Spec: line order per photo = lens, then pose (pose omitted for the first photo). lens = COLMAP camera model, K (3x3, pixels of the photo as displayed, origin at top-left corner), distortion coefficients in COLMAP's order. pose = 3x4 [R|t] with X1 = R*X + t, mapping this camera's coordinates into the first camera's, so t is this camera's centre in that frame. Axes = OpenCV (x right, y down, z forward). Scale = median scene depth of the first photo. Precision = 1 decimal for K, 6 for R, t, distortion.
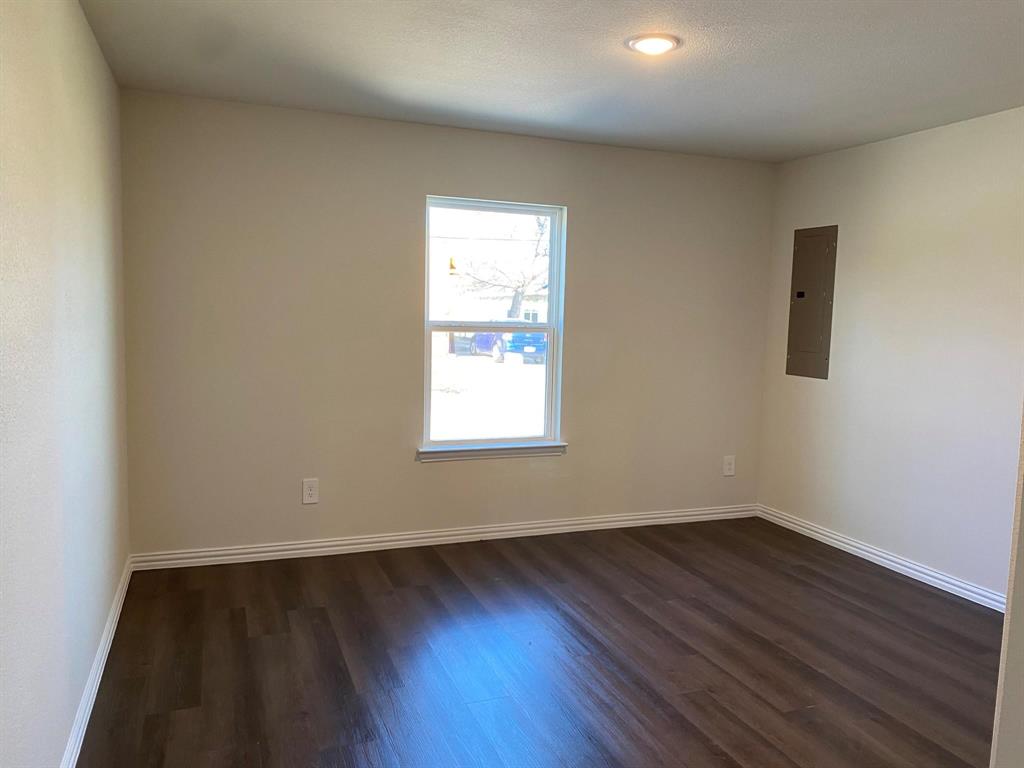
lens RADIAL K [[776.3, 0, 509.1], [0, 776.3, 382.0], [0, 0, 1]] dist [0.089602, -0.159364]
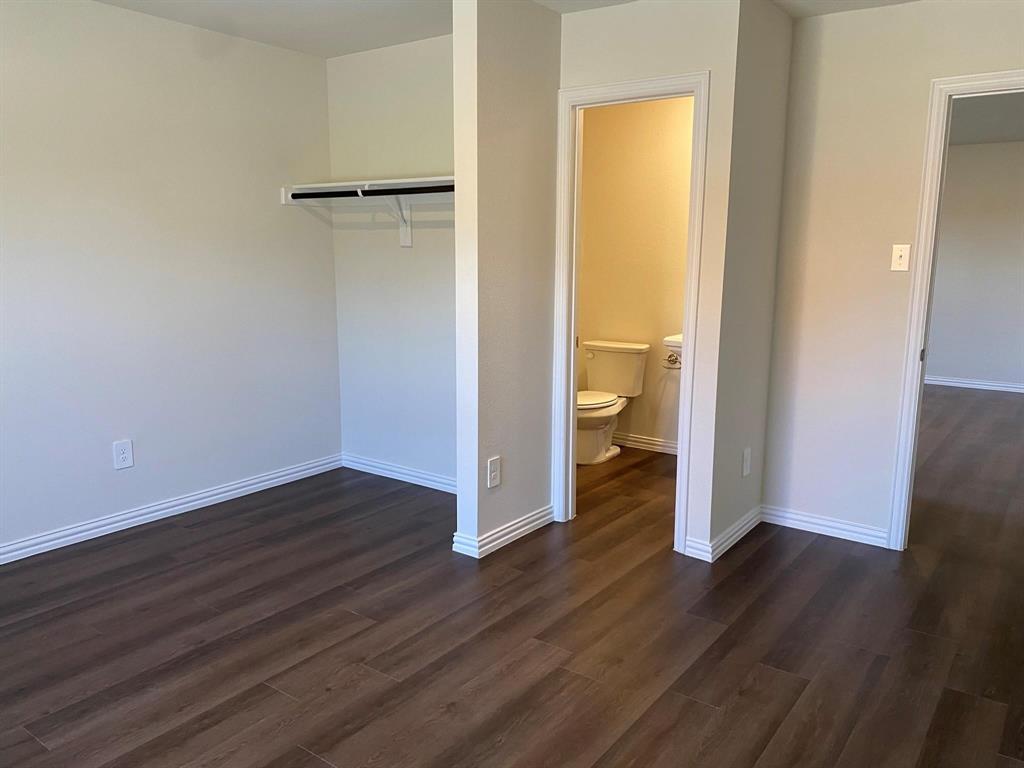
lens RADIAL K [[776.3, 0, 509.1], [0, 776.3, 382.0], [0, 0, 1]] dist [0.089602, -0.159364]
pose [[-0.531250, -0.179046, 0.828080, -0.488726], [0.057854, 0.967465, 0.246300, -0.122016], [-0.845237, 0.178755, -0.503607, 1.162666]]
